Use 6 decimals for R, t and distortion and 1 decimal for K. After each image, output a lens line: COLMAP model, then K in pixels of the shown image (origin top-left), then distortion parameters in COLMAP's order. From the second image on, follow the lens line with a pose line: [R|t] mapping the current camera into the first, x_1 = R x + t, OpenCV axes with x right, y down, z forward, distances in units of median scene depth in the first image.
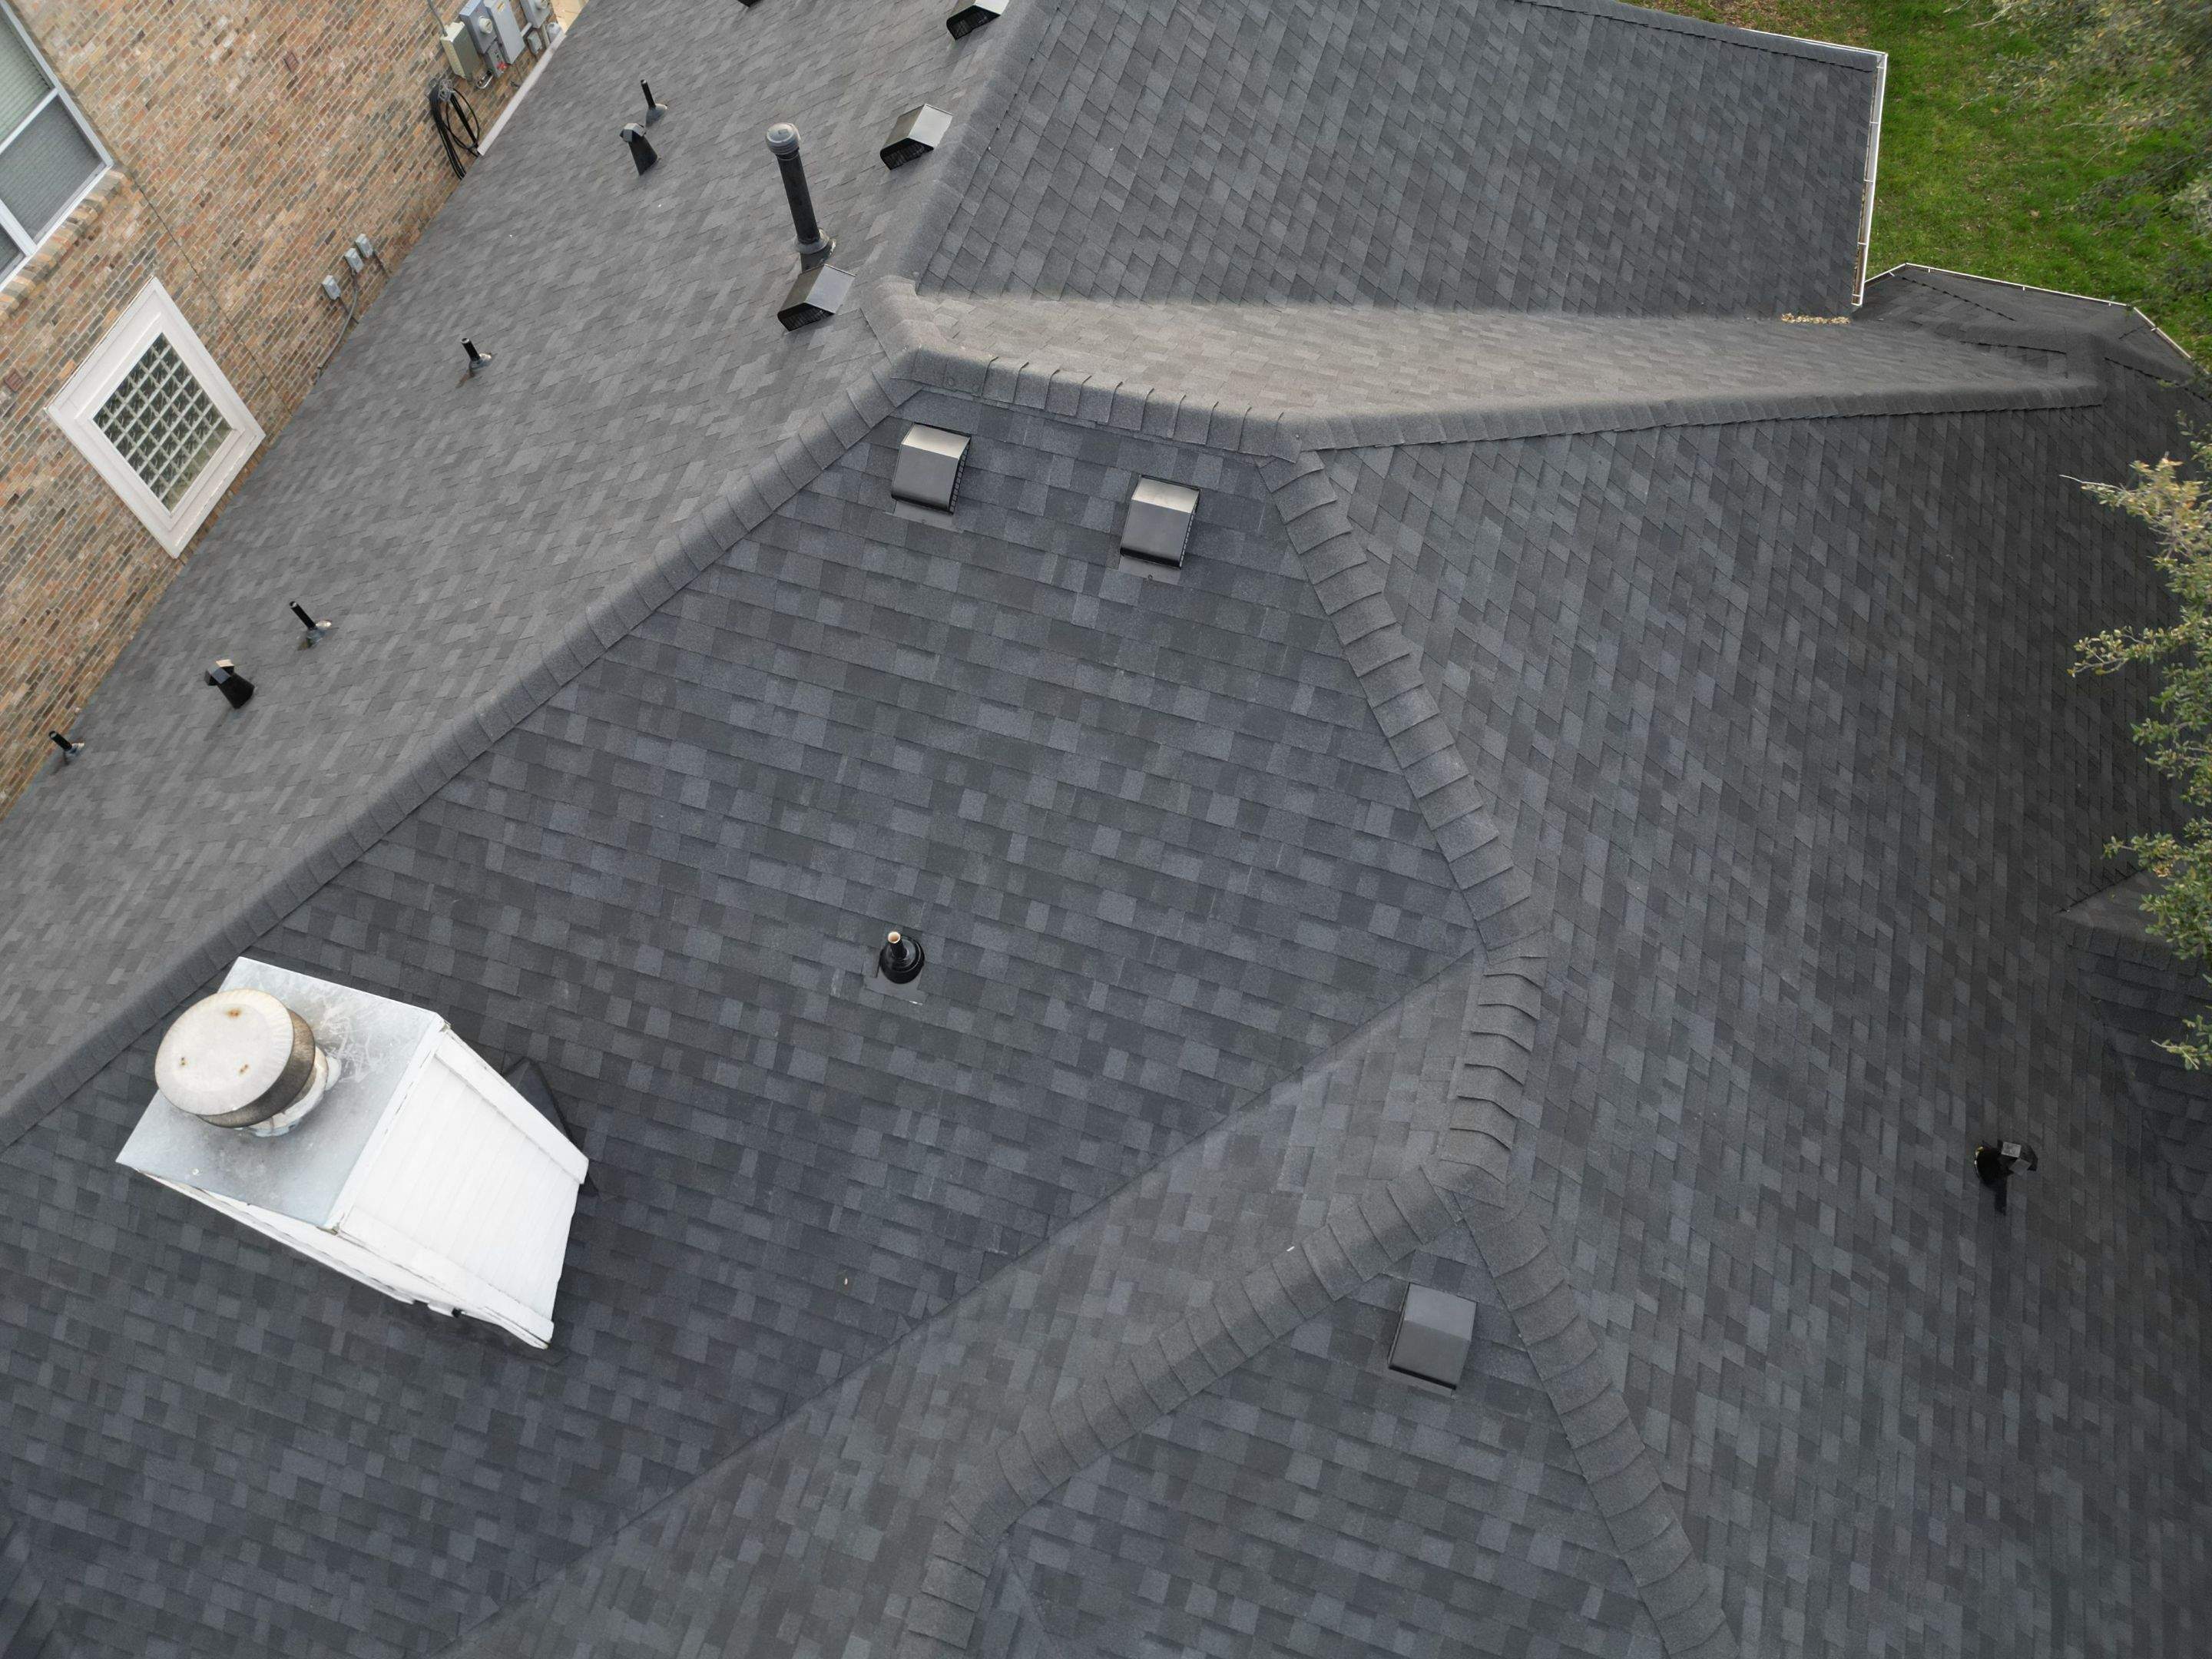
lens RADIAL K [[1539.8, 0, 1107.4], [0, 1539.8, 823.6], [0, 0, 1]] dist [0.077343, -0.075609]
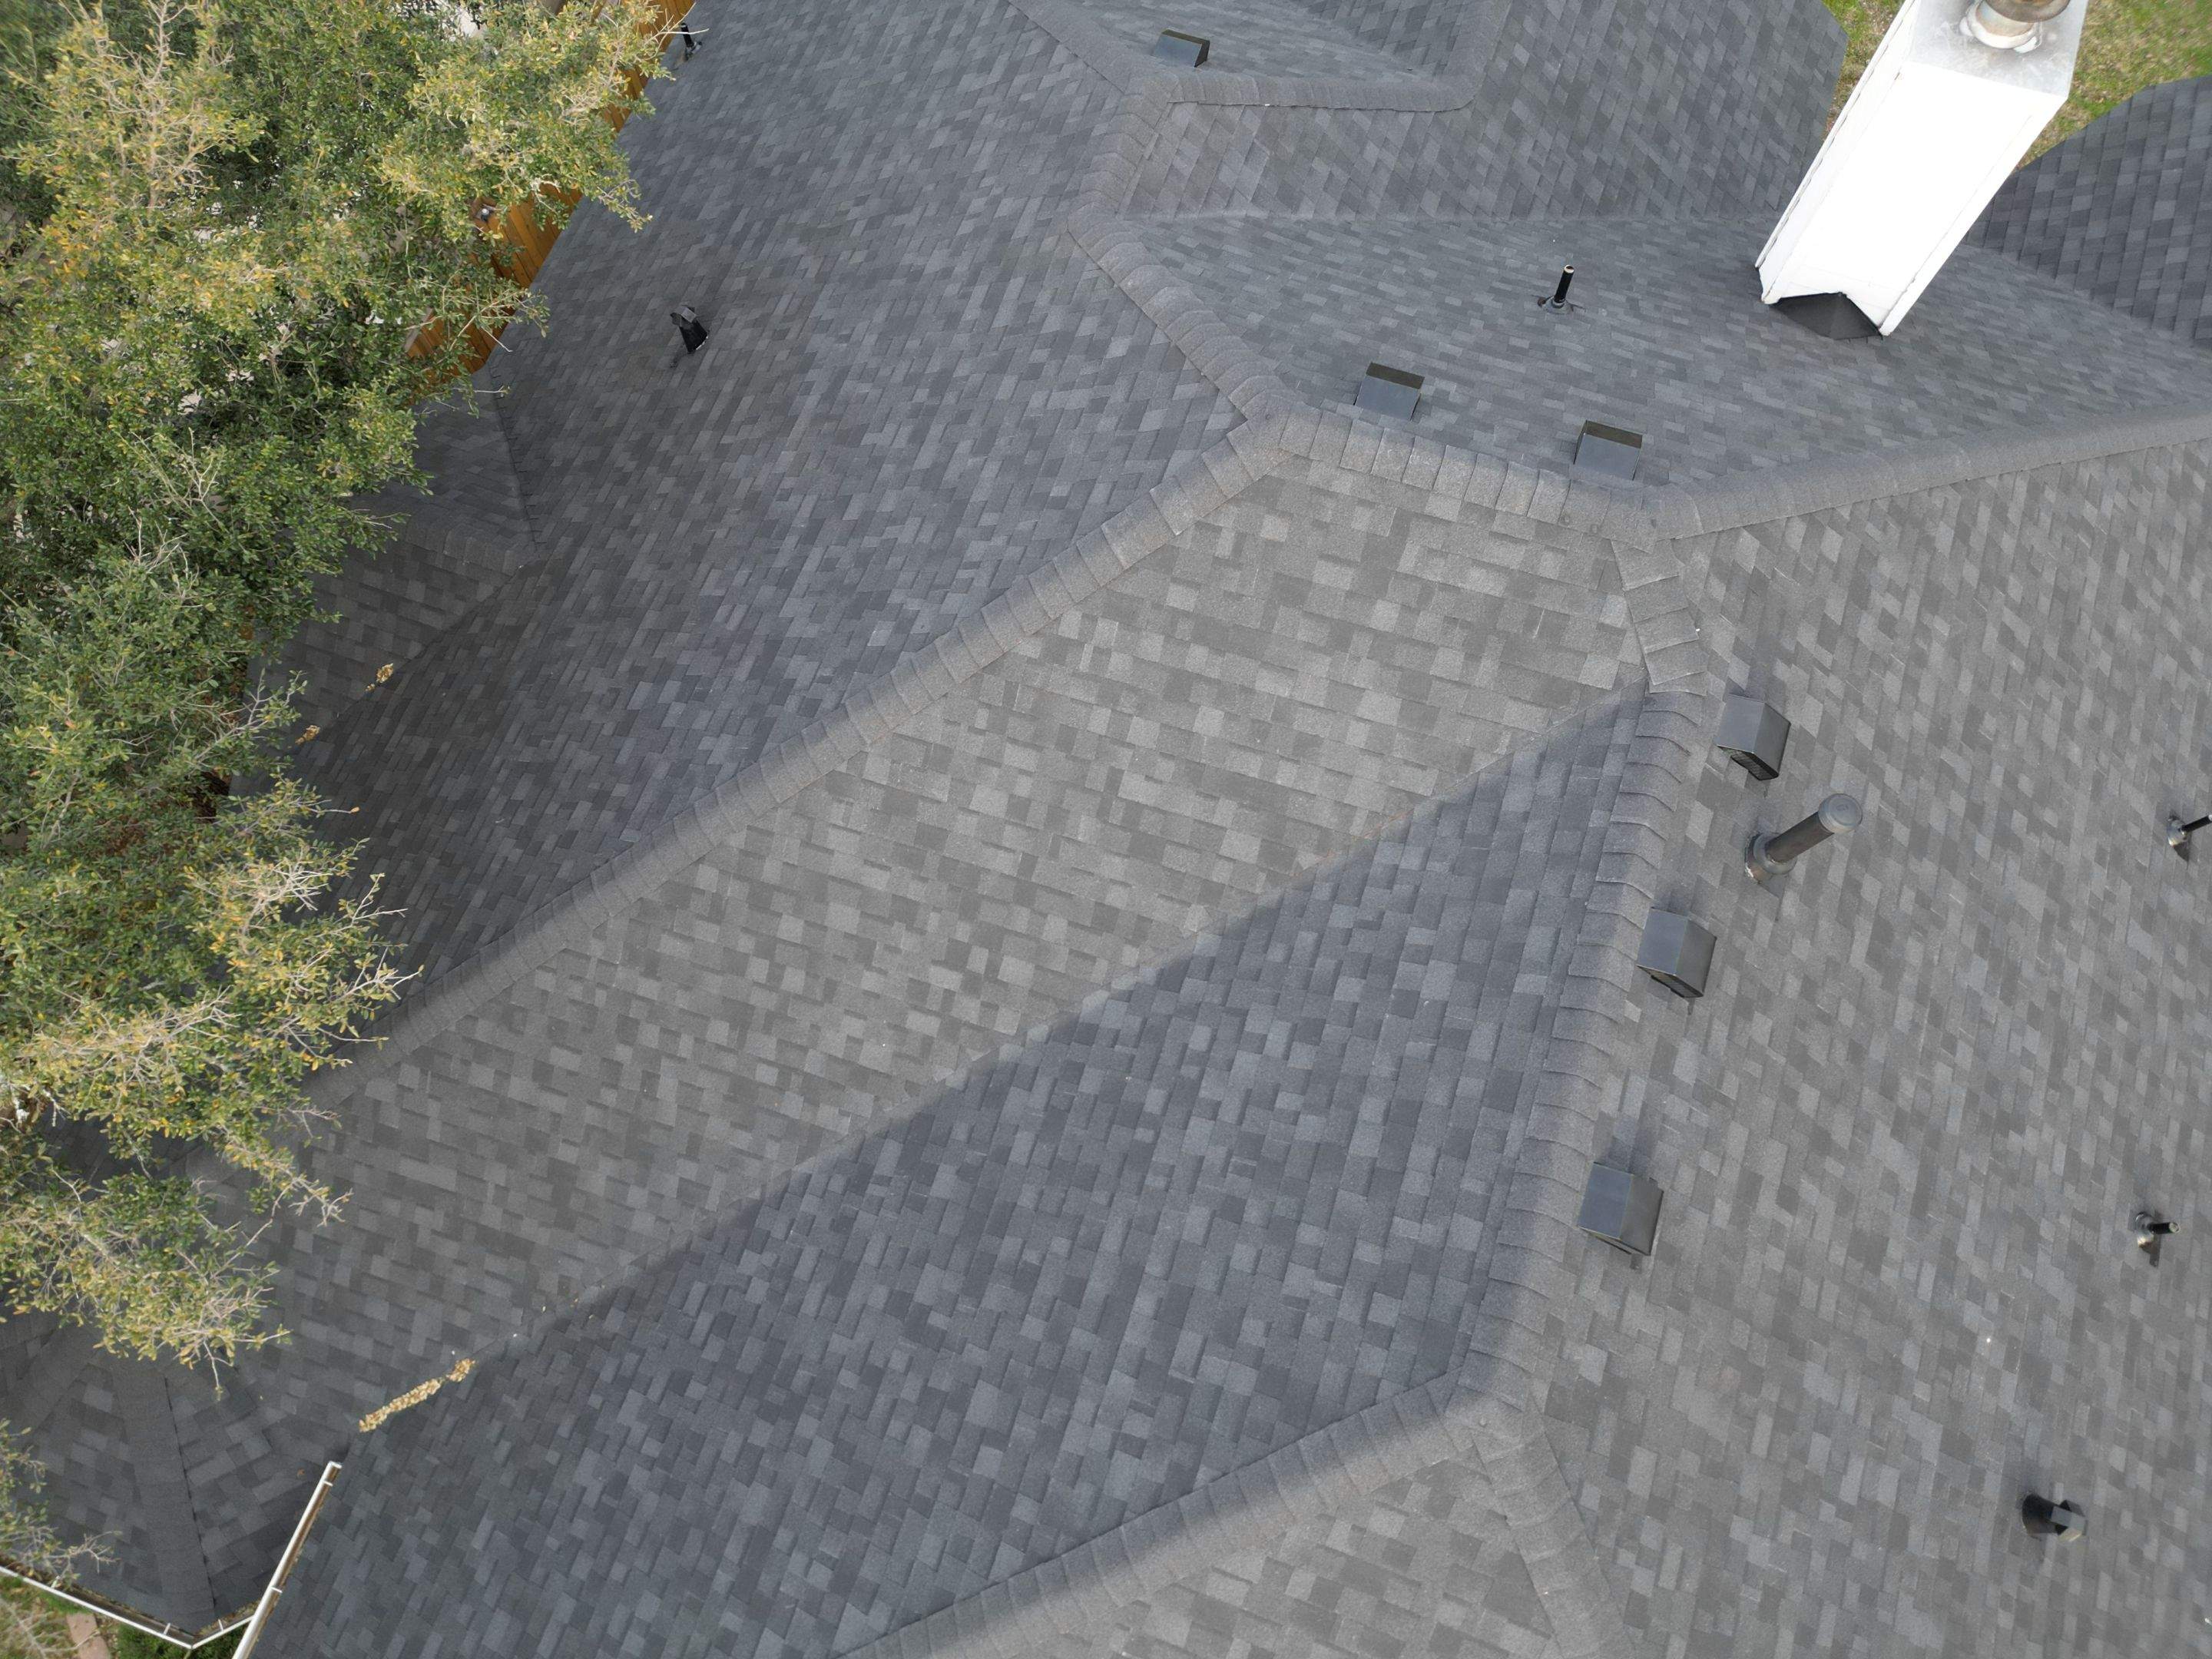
lens RADIAL K [[1539.8, 0, 1100.1], [0, 1539.8, 832.6], [0, 0, 1]] dist [0.077343, -0.075609]
pose [[-0.998613, -0.045222, 0.026946, 0.178207], [0.050393, -0.673252, 0.737694, -1.118491], [-0.015219, 0.738029, 0.674597, 0.444941]]
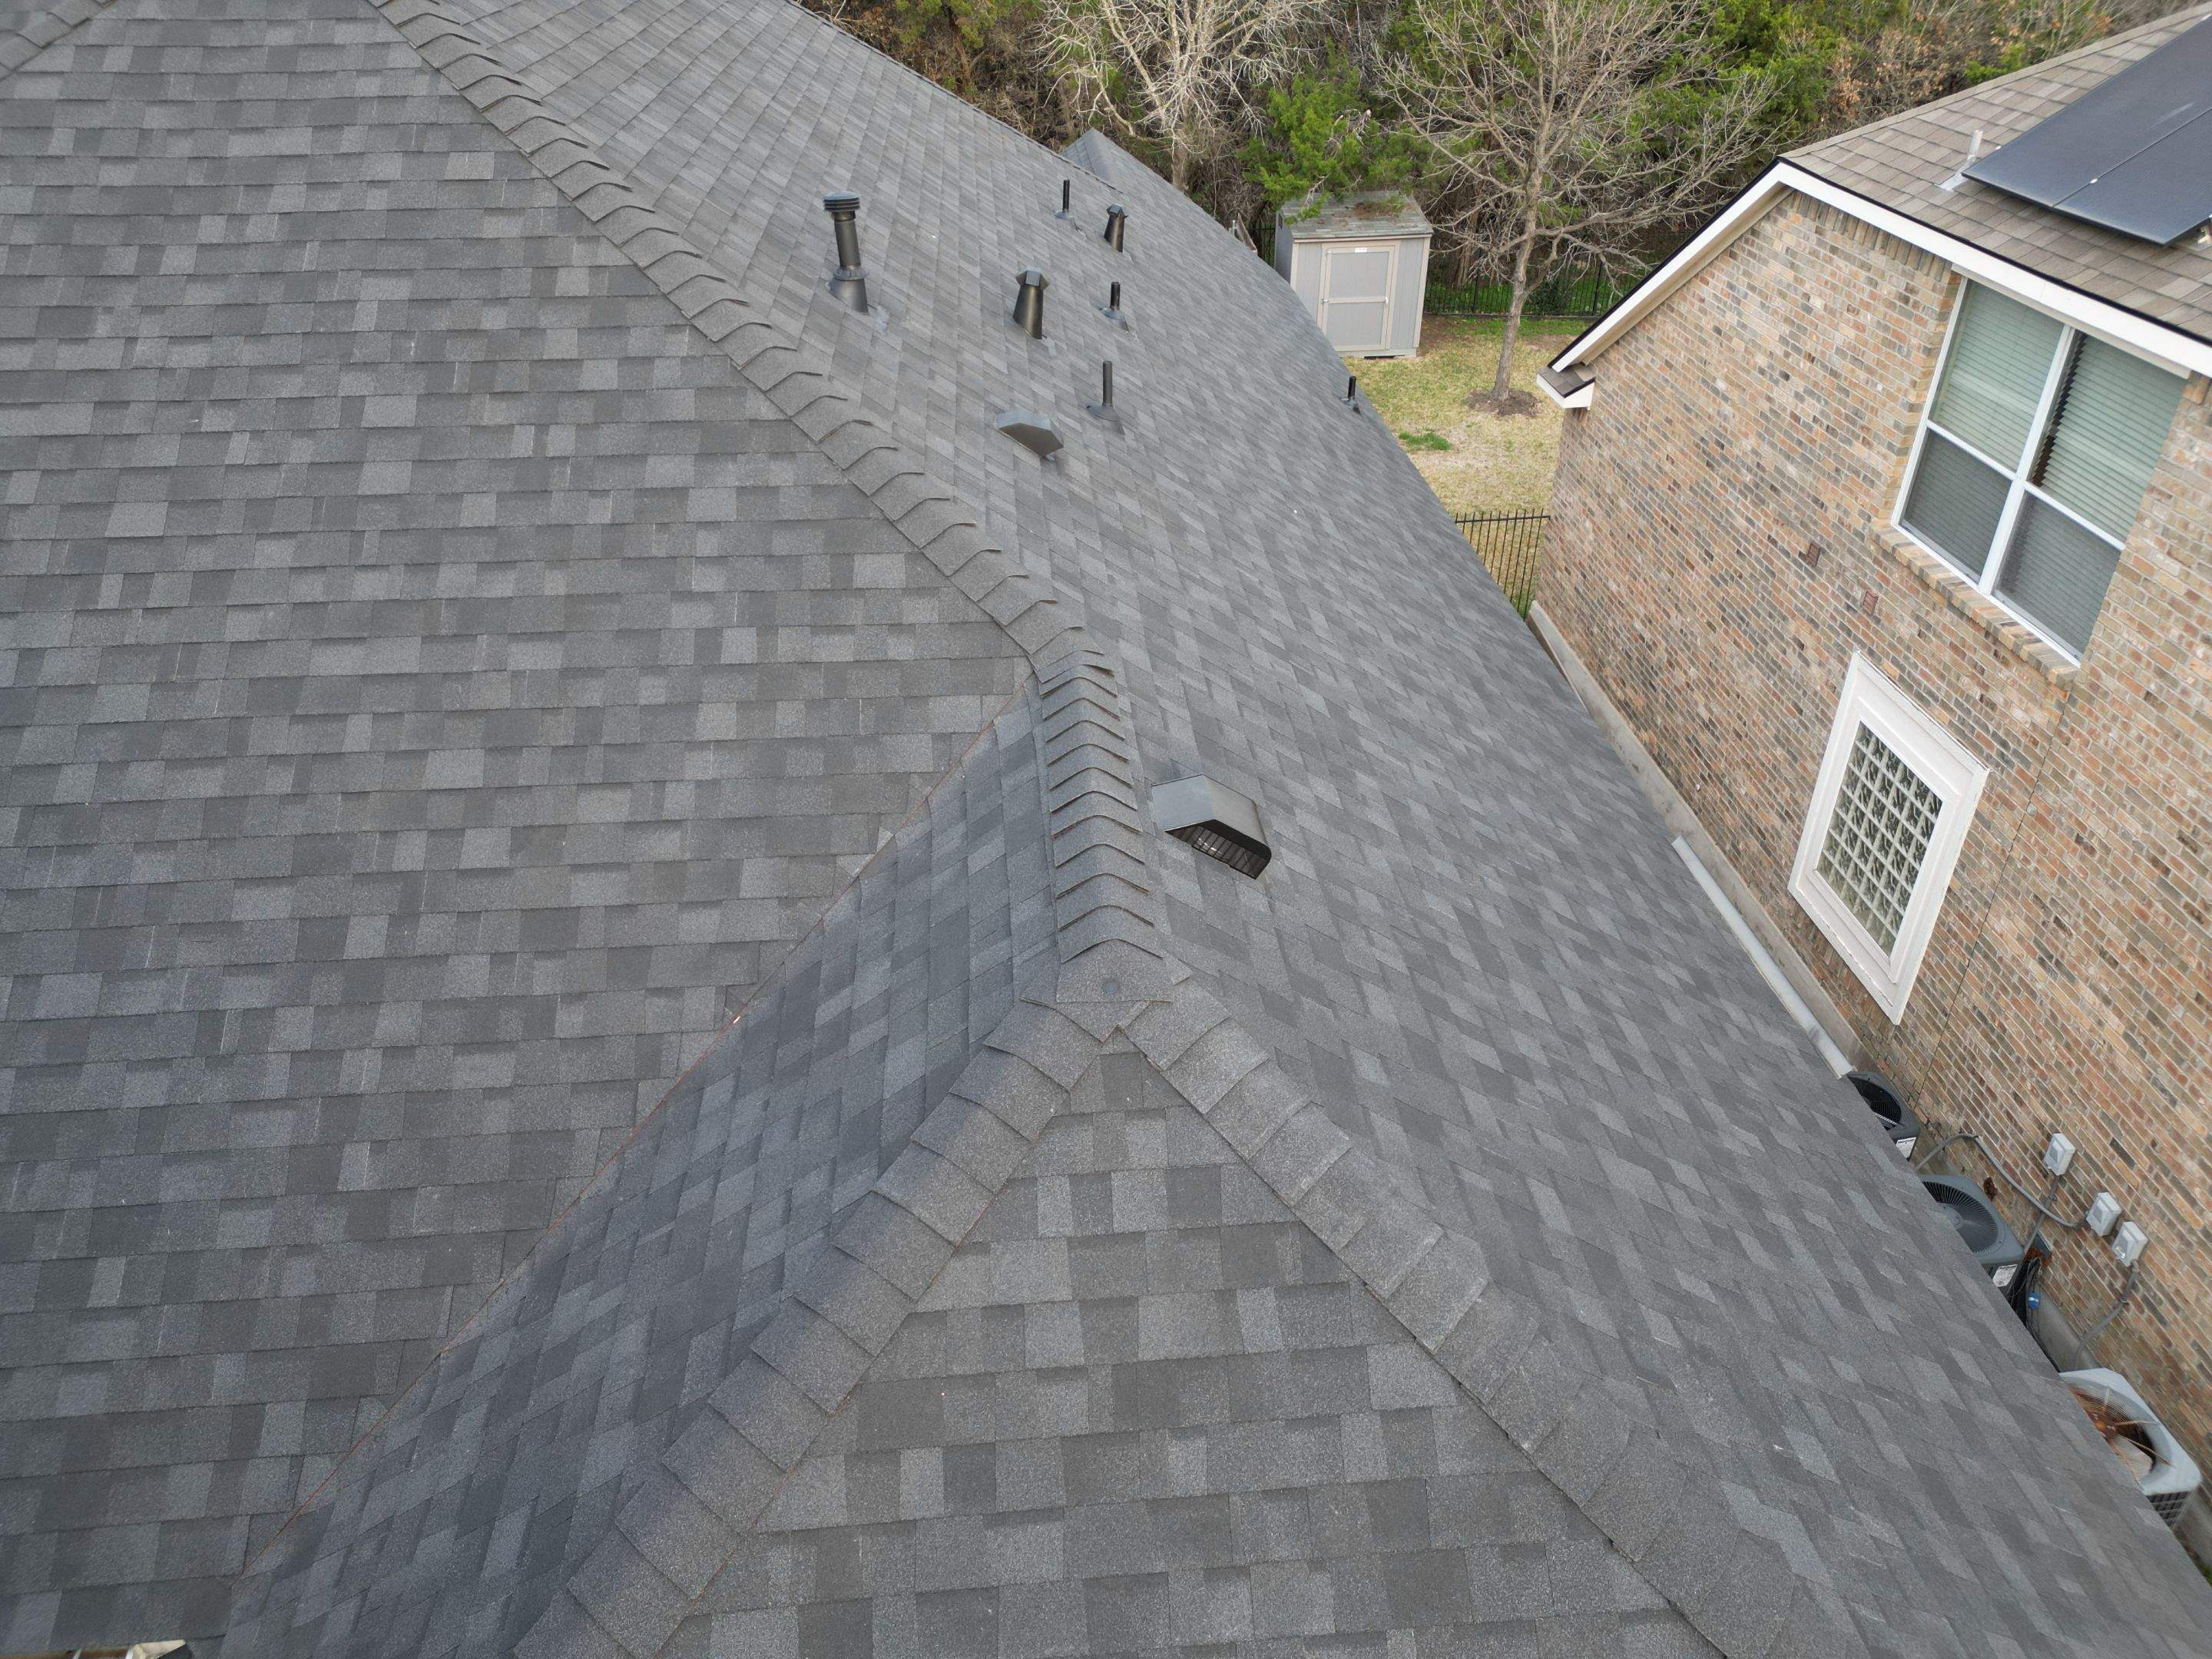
lens RADIAL K [[1539.8, 0, 1102.8], [0, 1539.8, 828.6], [0, 0, 1]] dist [0.077343, -0.075609]
pose [[-0.933142, 0.210399, -0.291511, -0.081178], [-0.308698, -0.053334, 0.949664, -1.722133], [0.184261, 0.976160, 0.114718, 1.710219]]
